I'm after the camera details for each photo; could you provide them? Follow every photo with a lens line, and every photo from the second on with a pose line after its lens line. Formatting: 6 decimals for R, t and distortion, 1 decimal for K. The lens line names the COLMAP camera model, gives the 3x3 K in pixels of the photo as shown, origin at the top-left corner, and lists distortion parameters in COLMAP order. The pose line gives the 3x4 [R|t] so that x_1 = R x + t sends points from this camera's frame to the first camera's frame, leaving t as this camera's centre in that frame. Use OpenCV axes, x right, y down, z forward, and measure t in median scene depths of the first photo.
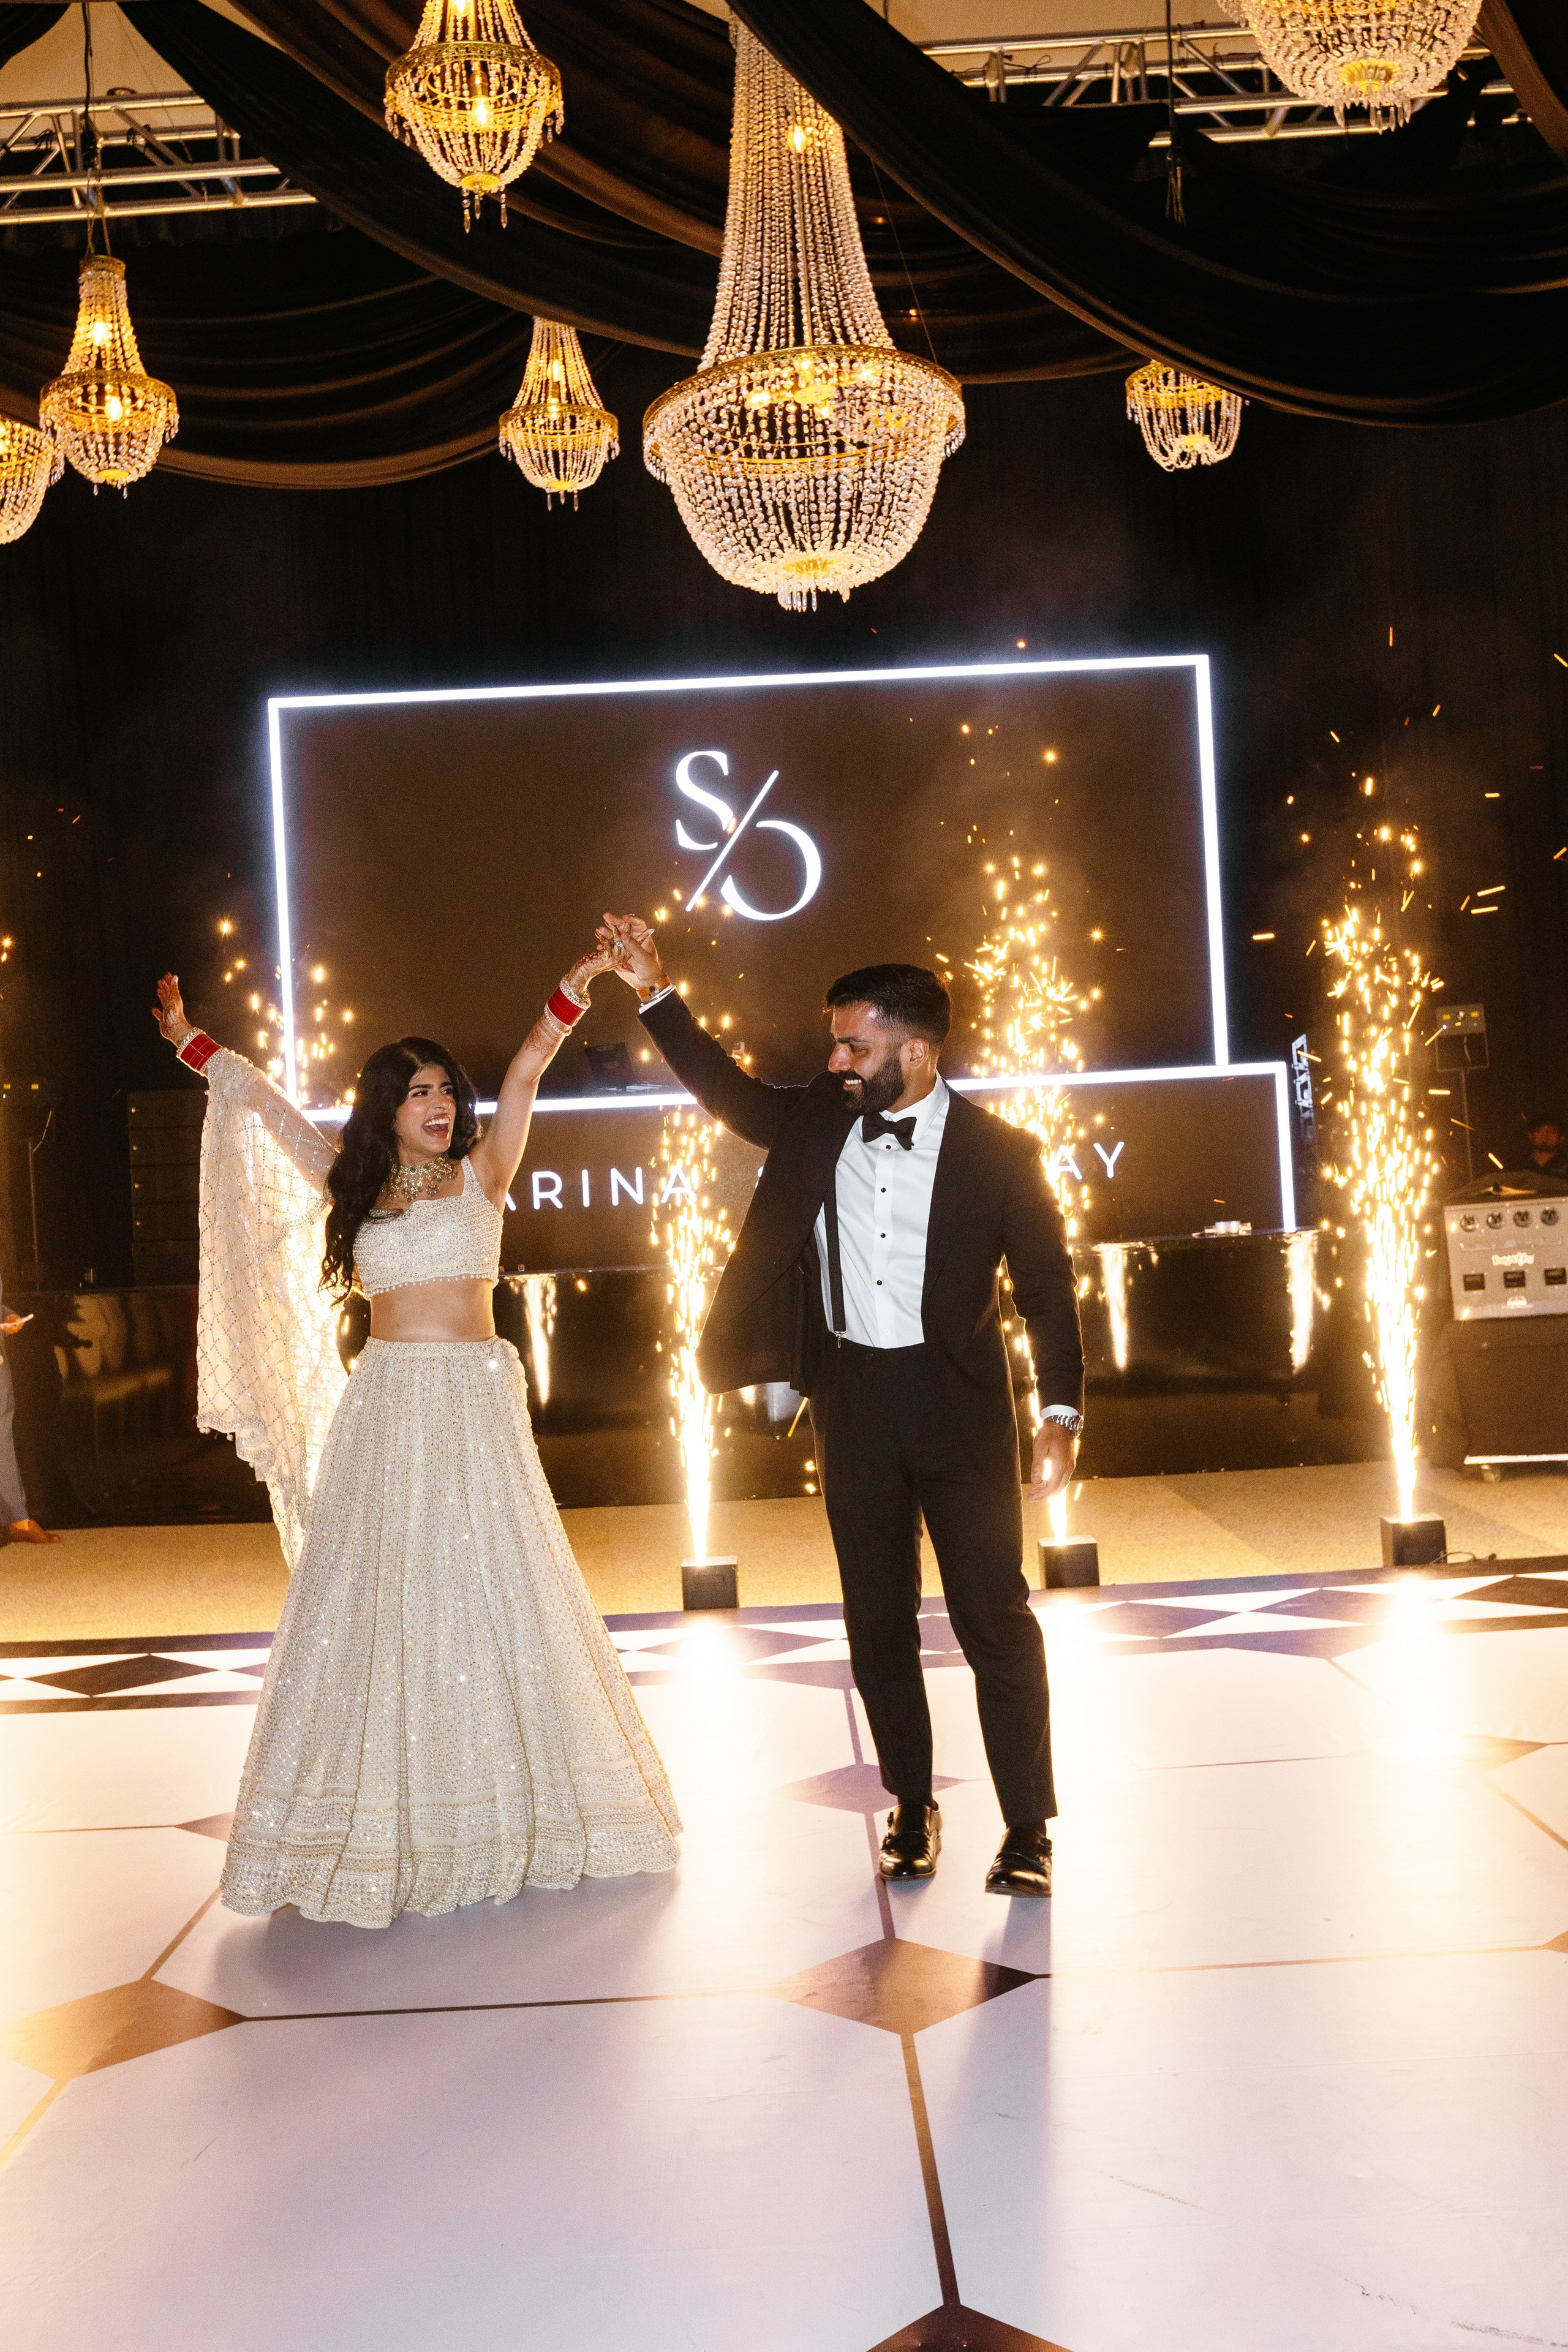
lens RADIAL K [[2262.9, 0, 780.6], [0, 2262.9, 1167.1], [0, 0, 1]] dist [-0.005629, 0.000000]
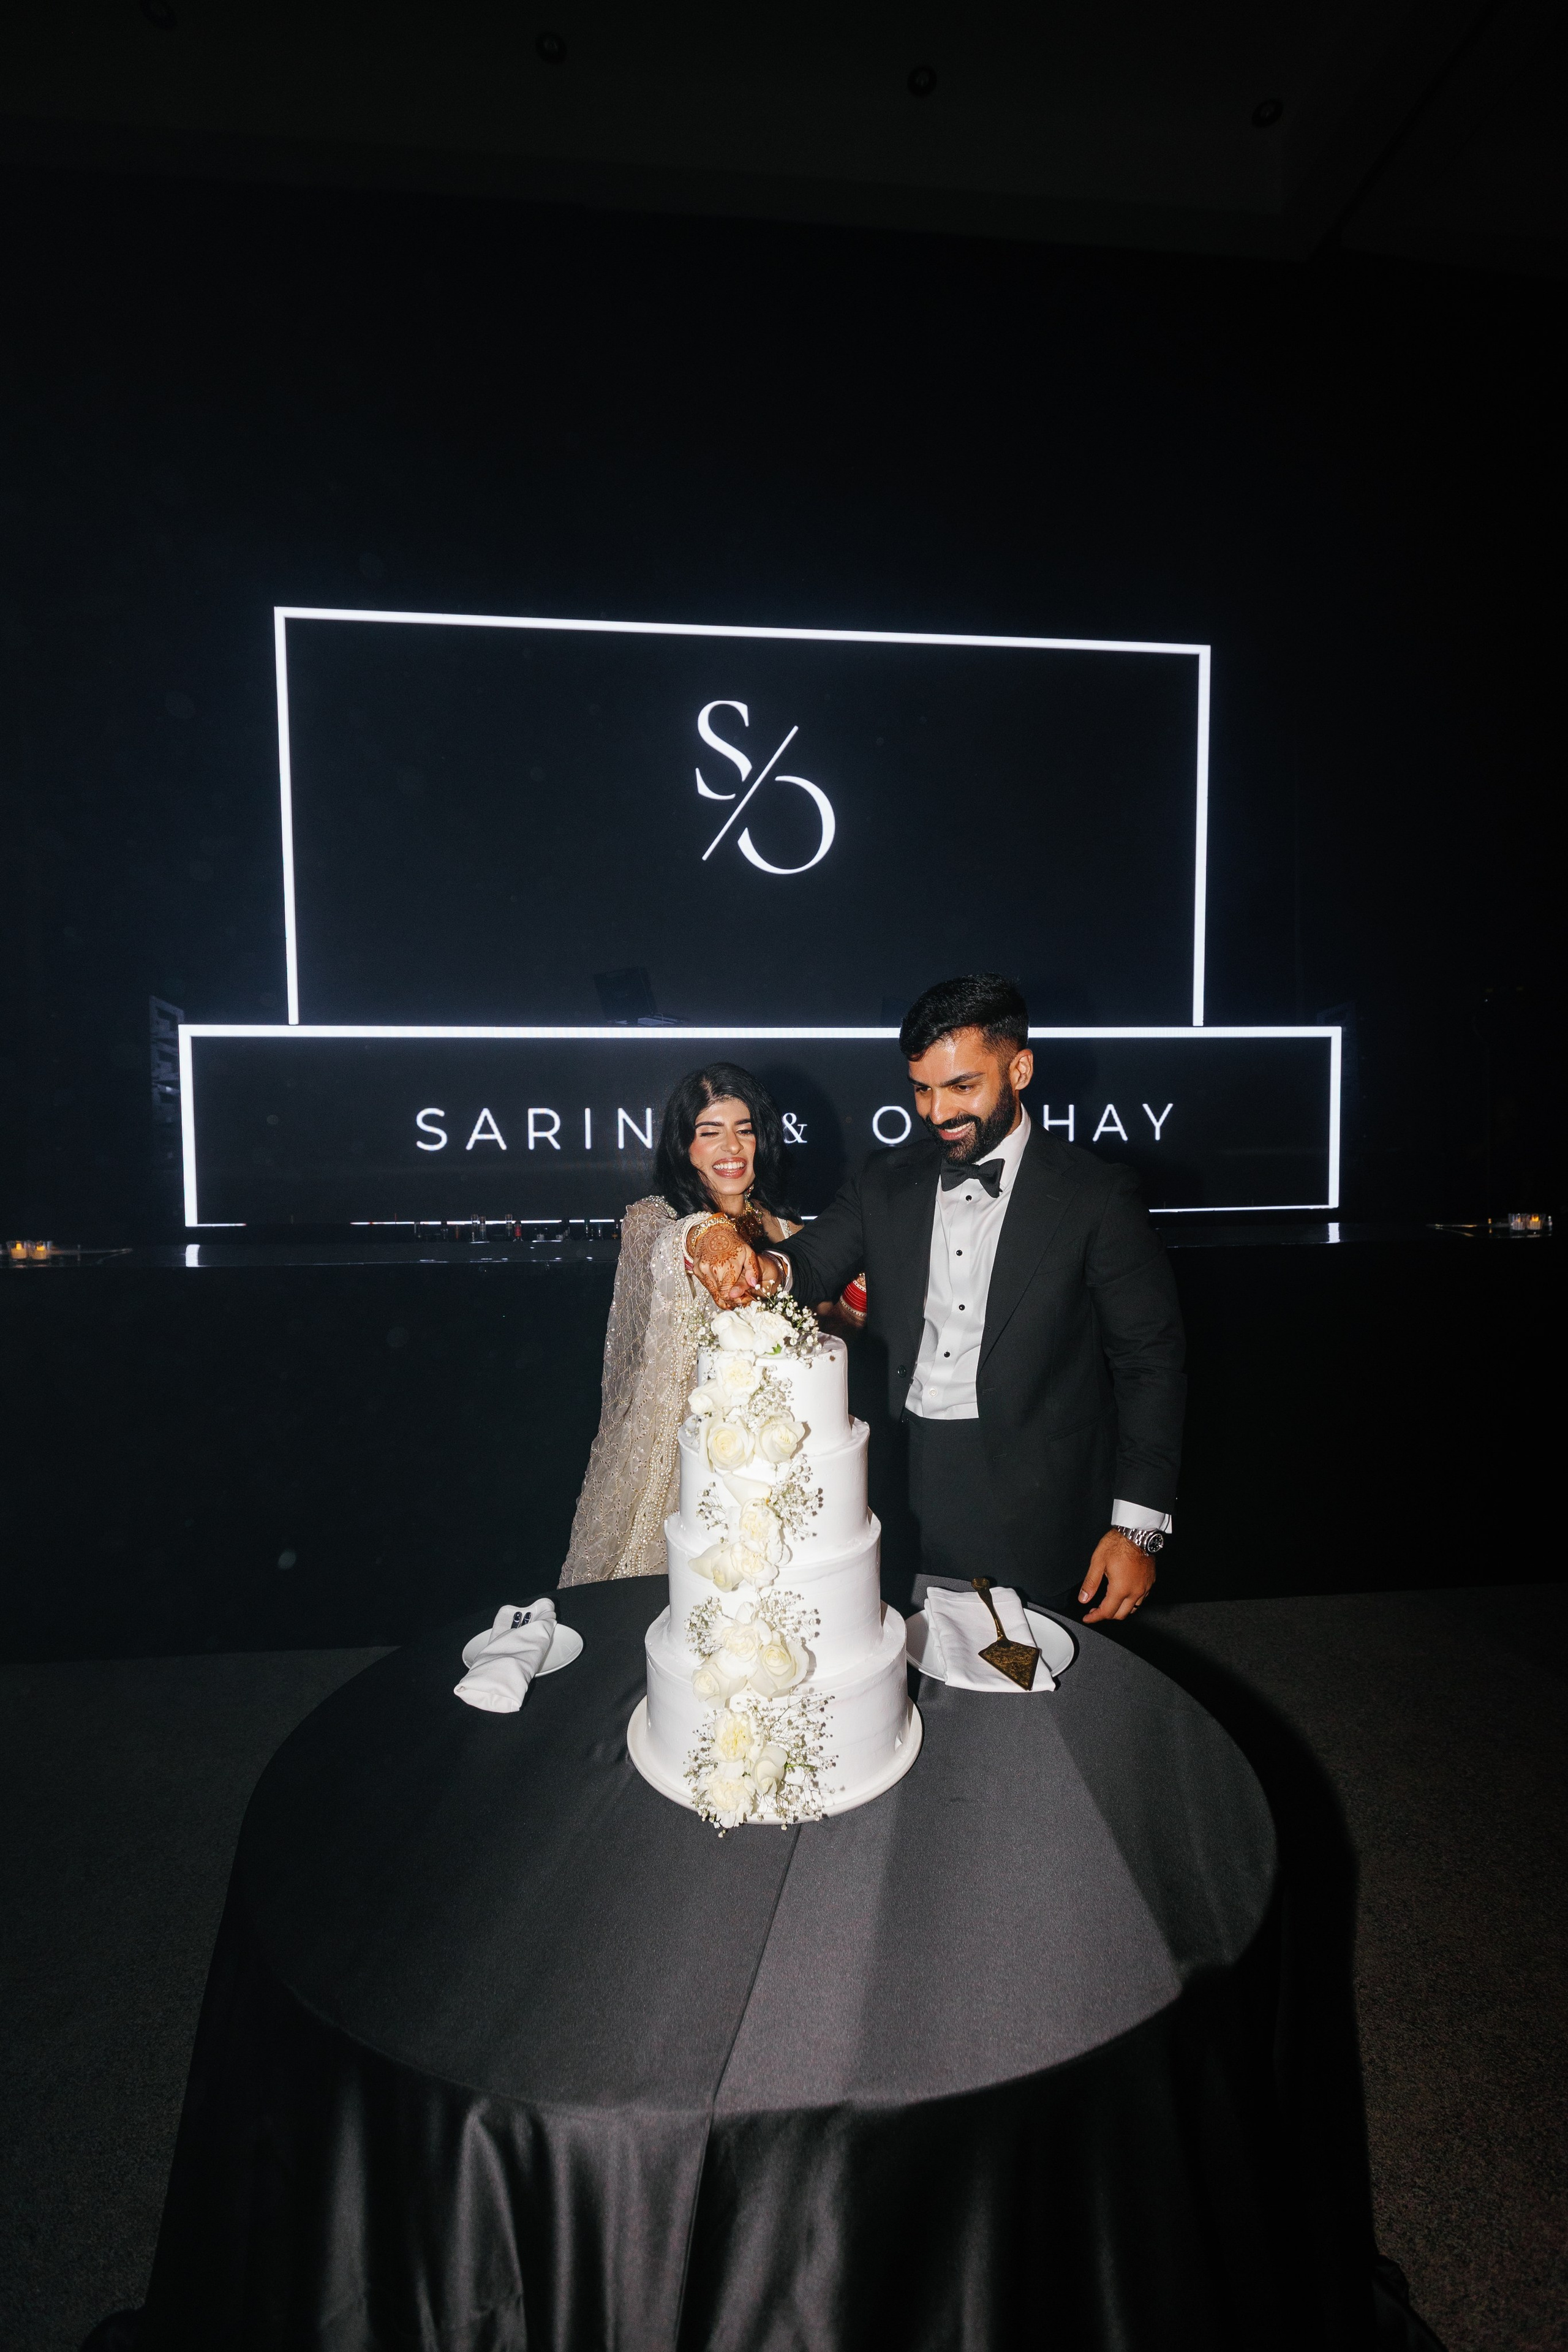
lens RADIAL K [[1040.1, 0, 802.0], [0, 1040.1, 1184.3], [0, 0, 1]] dist [0.002027, 0.002317]
pose [[0.994658, 0.036515, 0.096555, -0.072285], [-0.041536, 0.997859, 0.050513, 0.012379], [-0.094503, -0.054254, 0.994045, 1.025863]]
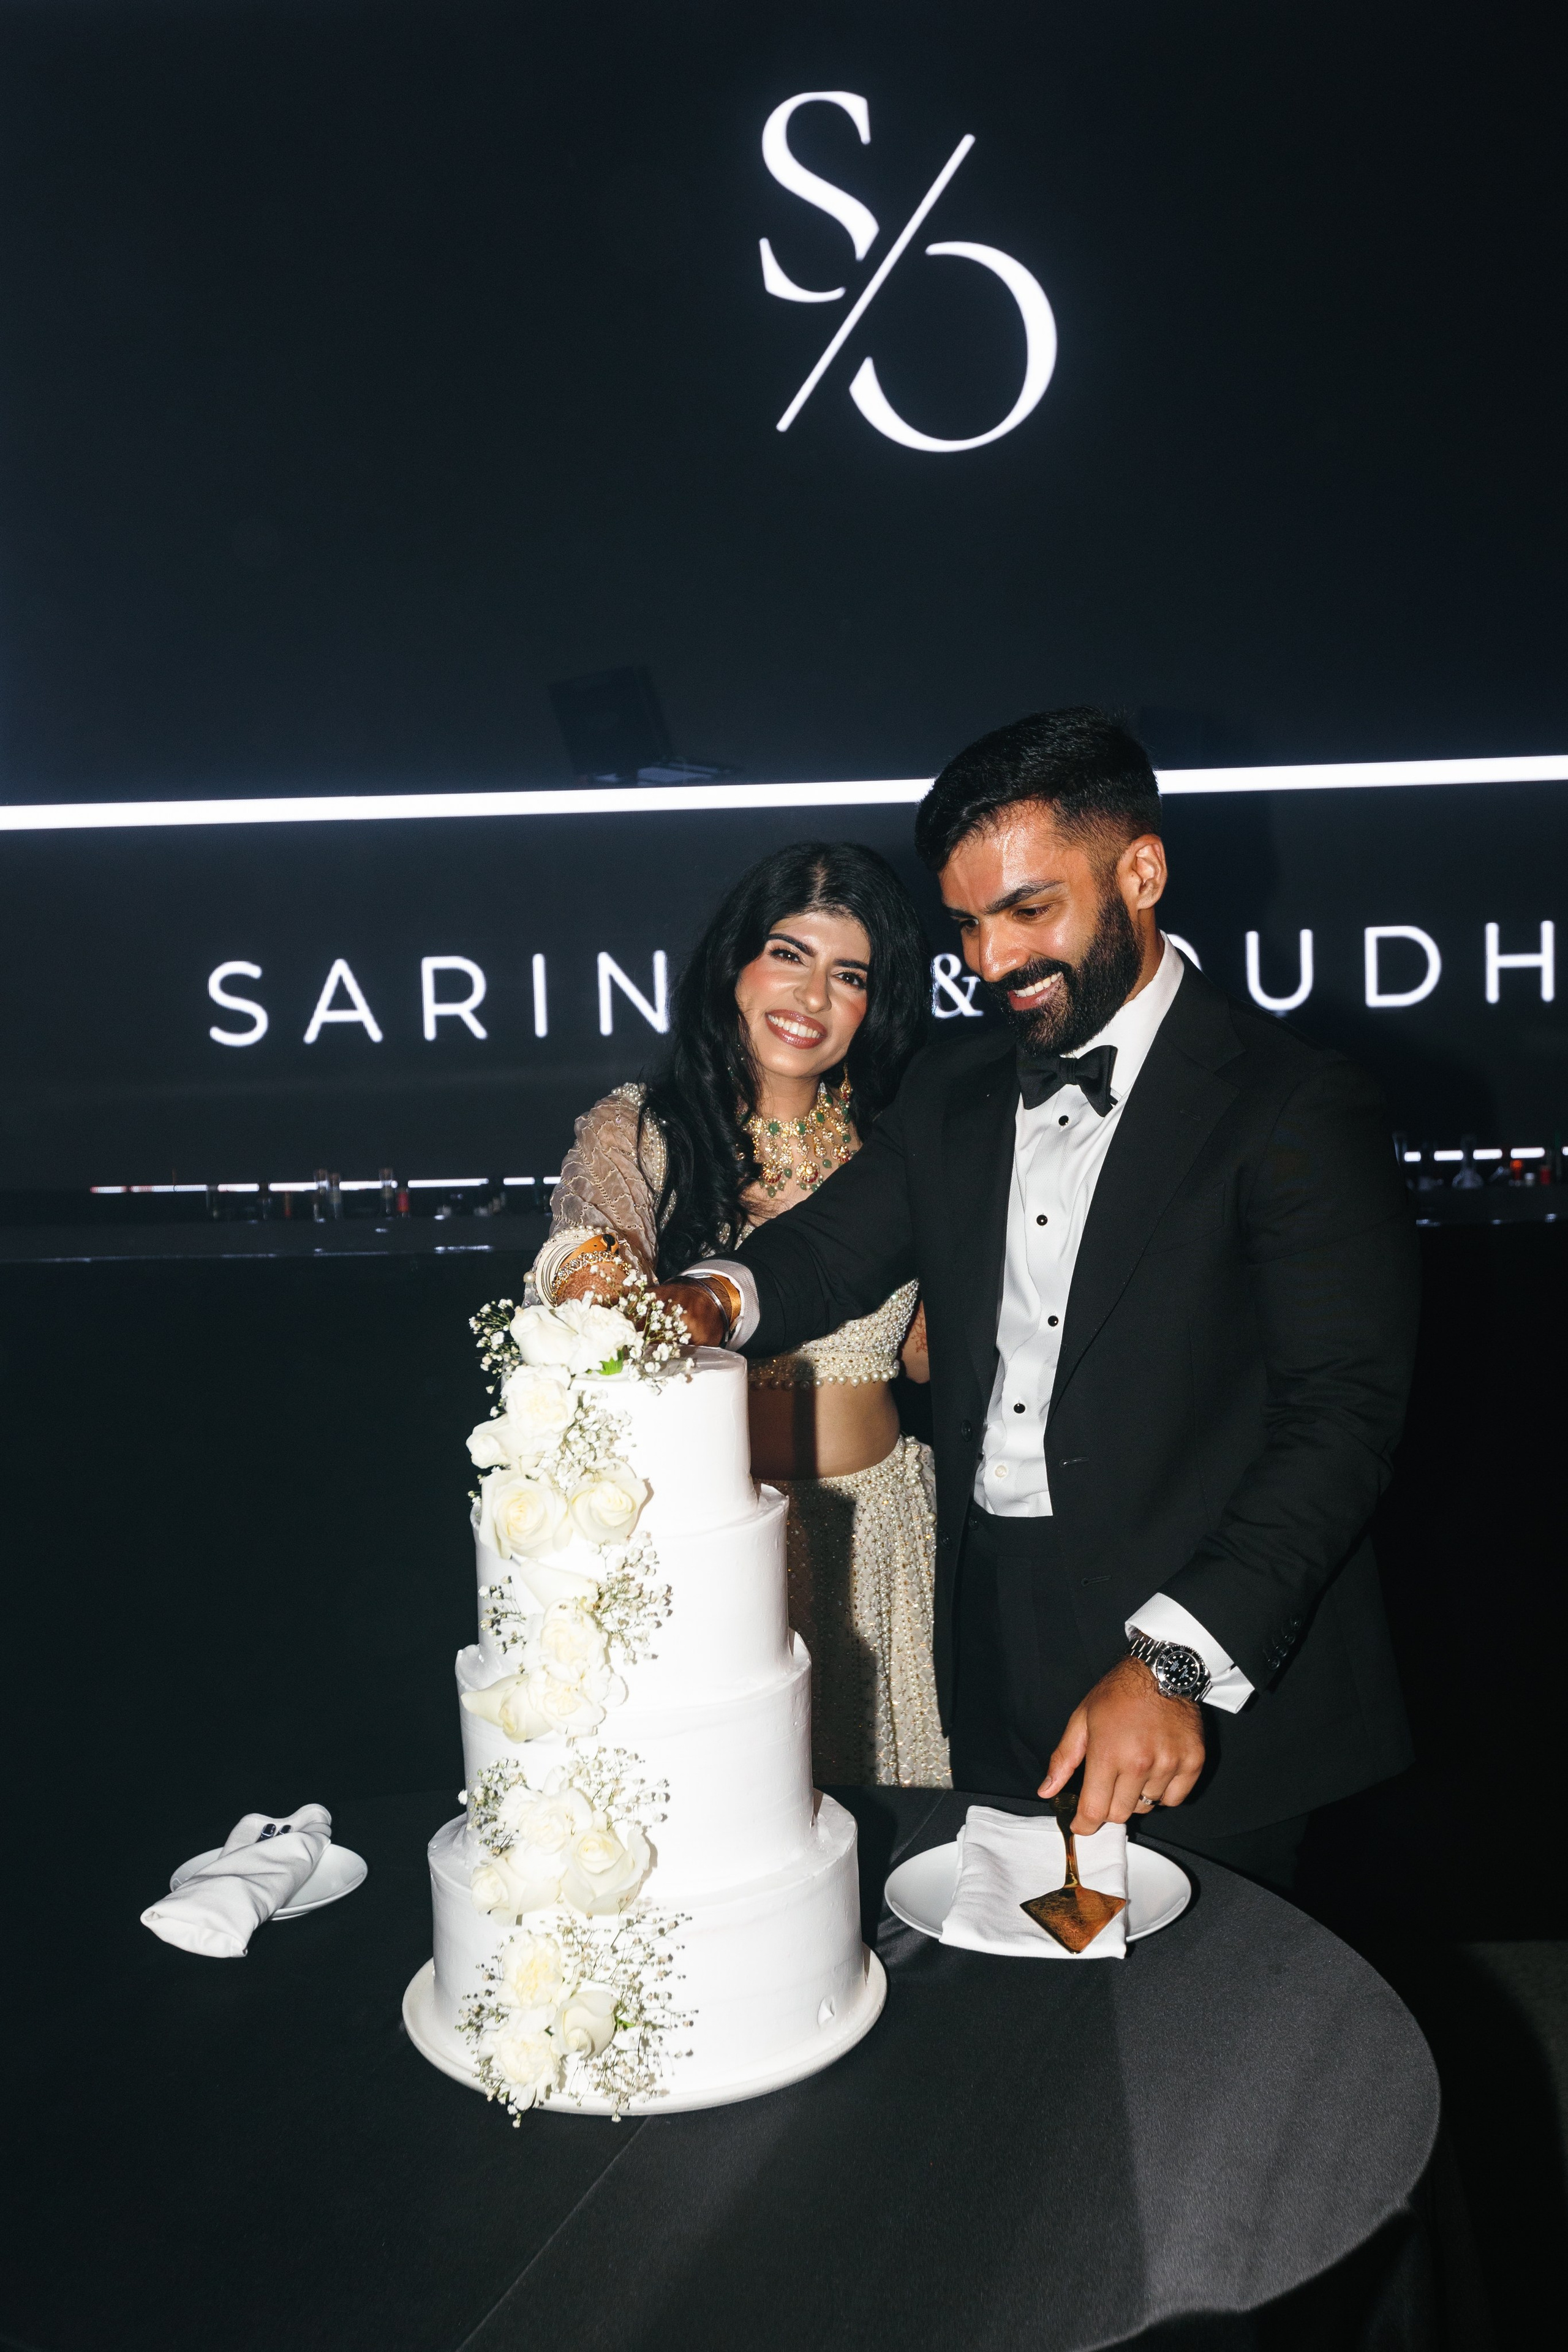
lens RADIAL K [[2262.9, 0, 781.1], [0, 2262.9, 1181.3], [0, 0, 1]] dist [-0.005629, 0.000000]
pose [[0.999110, 0.022451, -0.035707, -0.038882], [-0.019228, 0.995921, 0.088157, 0.009824], [0.037541, -0.087392, 0.995466, 0.977701]]
